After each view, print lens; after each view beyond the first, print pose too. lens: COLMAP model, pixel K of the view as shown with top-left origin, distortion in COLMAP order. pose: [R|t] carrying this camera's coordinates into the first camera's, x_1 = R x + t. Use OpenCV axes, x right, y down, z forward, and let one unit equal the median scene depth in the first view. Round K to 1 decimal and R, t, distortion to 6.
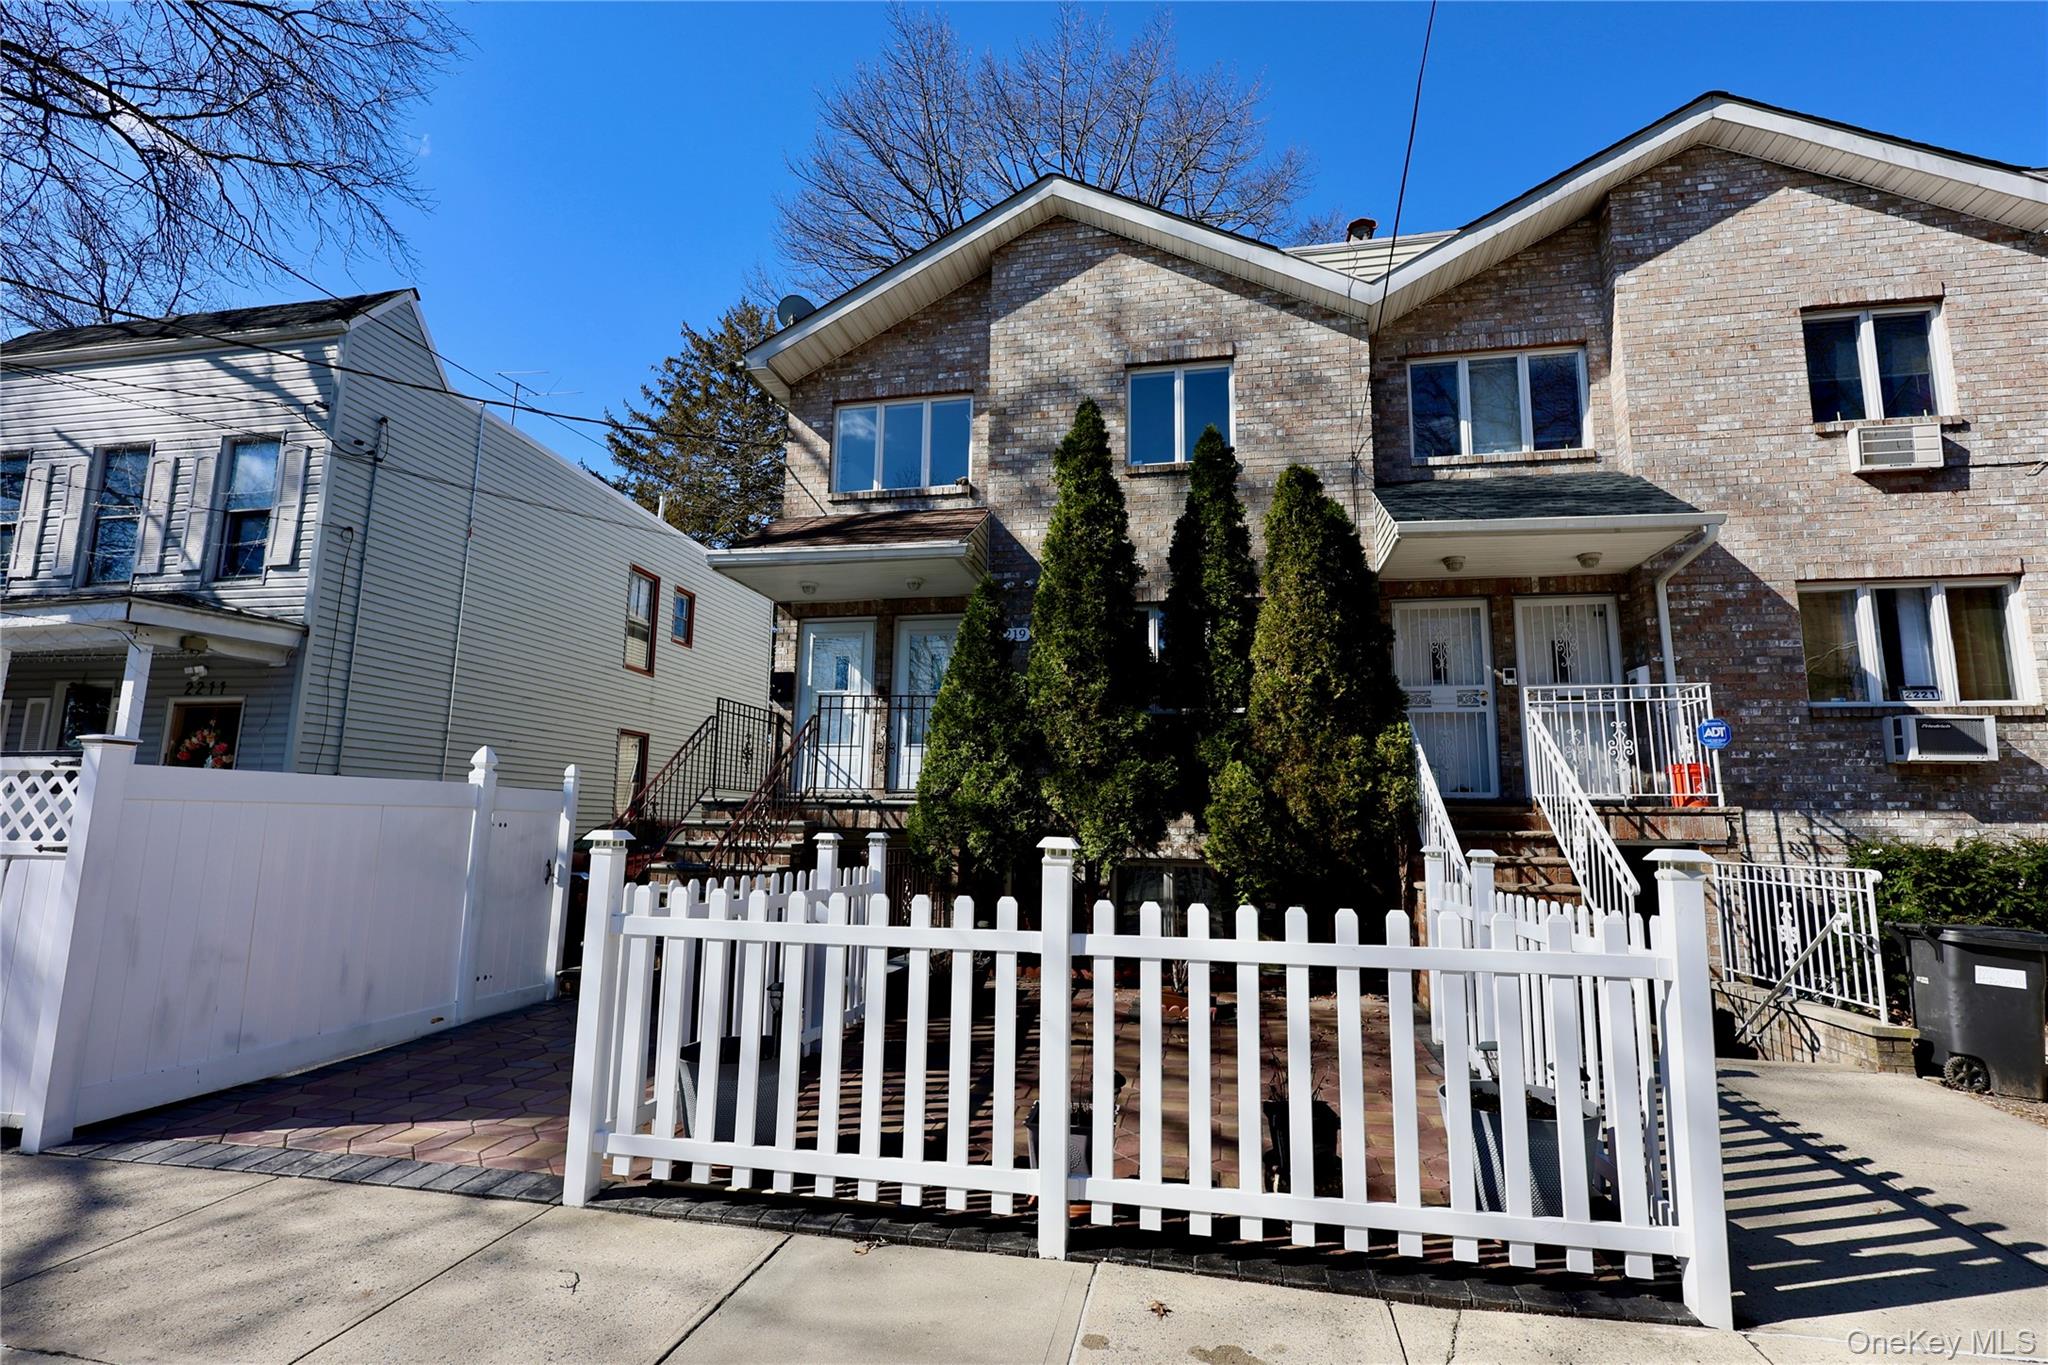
lens RADIAL K [[949.0, 0, 1018.8], [0, 949.0, 685.7], [0, 0, 1]] dist [0.000027, 0.001421]
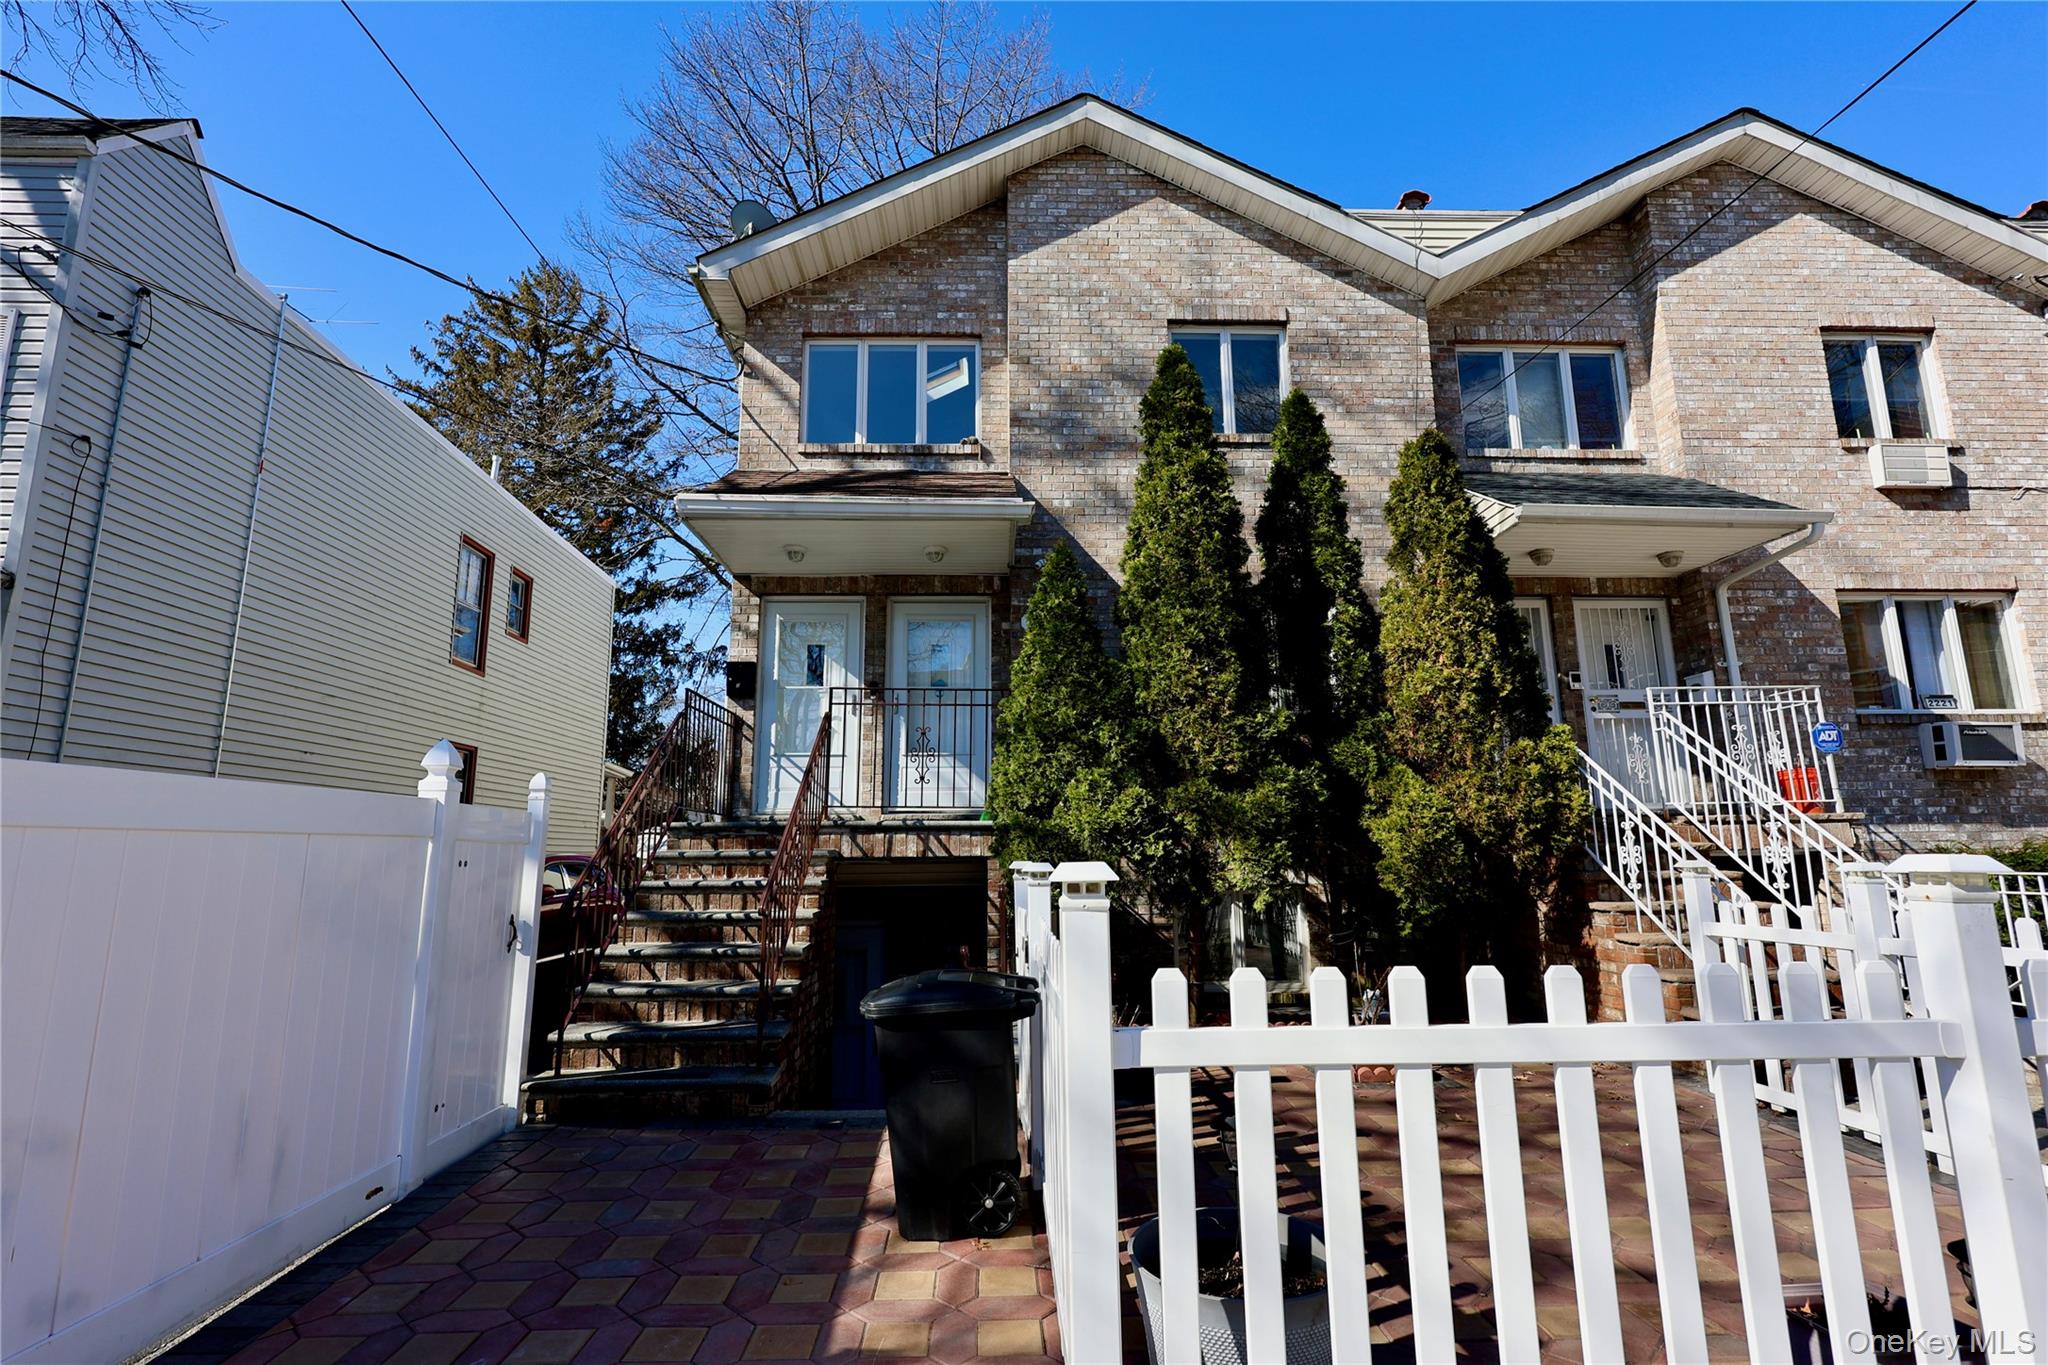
lens RADIAL K [[949.0, 0, 1023.1], [0, 949.0, 685.4], [0, 0, 1]] dist [0.000027, 0.001421]
pose [[0.971553, 0.018975, 0.236063, -0.234571], [-0.012474, 0.999501, -0.029003, 0.028468], [-0.236495, 0.025233, 0.971305, 0.201411]]
